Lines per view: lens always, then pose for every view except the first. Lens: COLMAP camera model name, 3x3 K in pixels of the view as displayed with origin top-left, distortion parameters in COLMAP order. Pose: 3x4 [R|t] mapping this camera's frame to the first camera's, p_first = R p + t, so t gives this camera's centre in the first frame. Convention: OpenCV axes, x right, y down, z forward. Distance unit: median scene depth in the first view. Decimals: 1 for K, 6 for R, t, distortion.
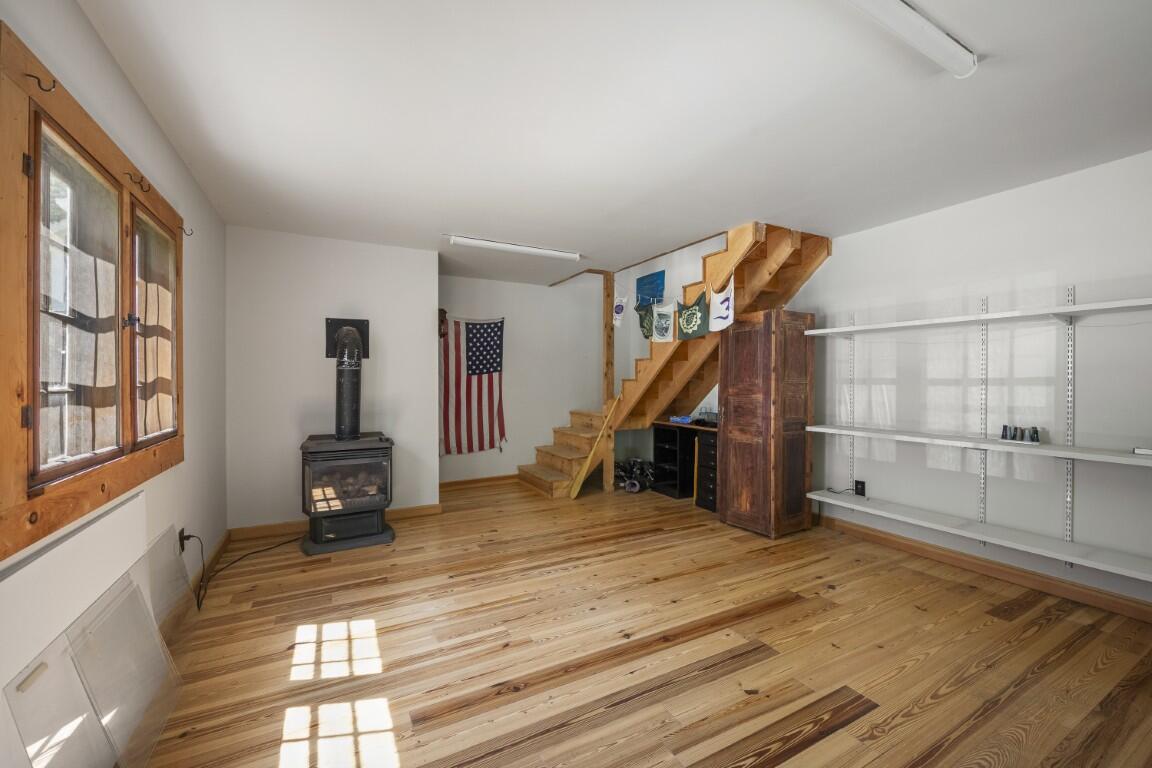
lens RADIAL K [[470.0, 0, 576.0], [0, 470.0, 384.0], [0, 0, 1]] dist [-0.009901, -0.000161]
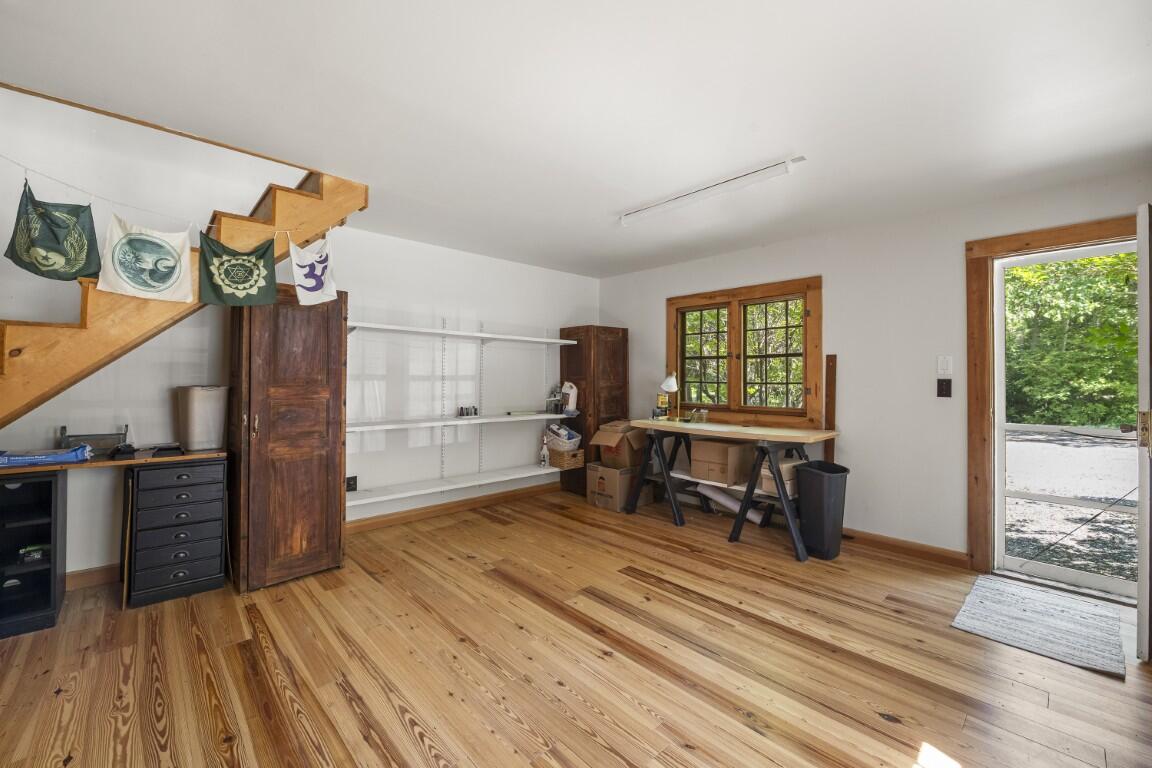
lens RADIAL K [[460.9, 0, 571.4], [0, 460.9, 370.4], [0, 0, 1]] dist [-0.009621, 0.000033]
pose [[-0.253637, 0.013516, 0.967205, -0.556750], [-0.000912, 0.999899, -0.014212, -0.008037], [-0.967299, -0.004487, -0.253599, 0.951748]]
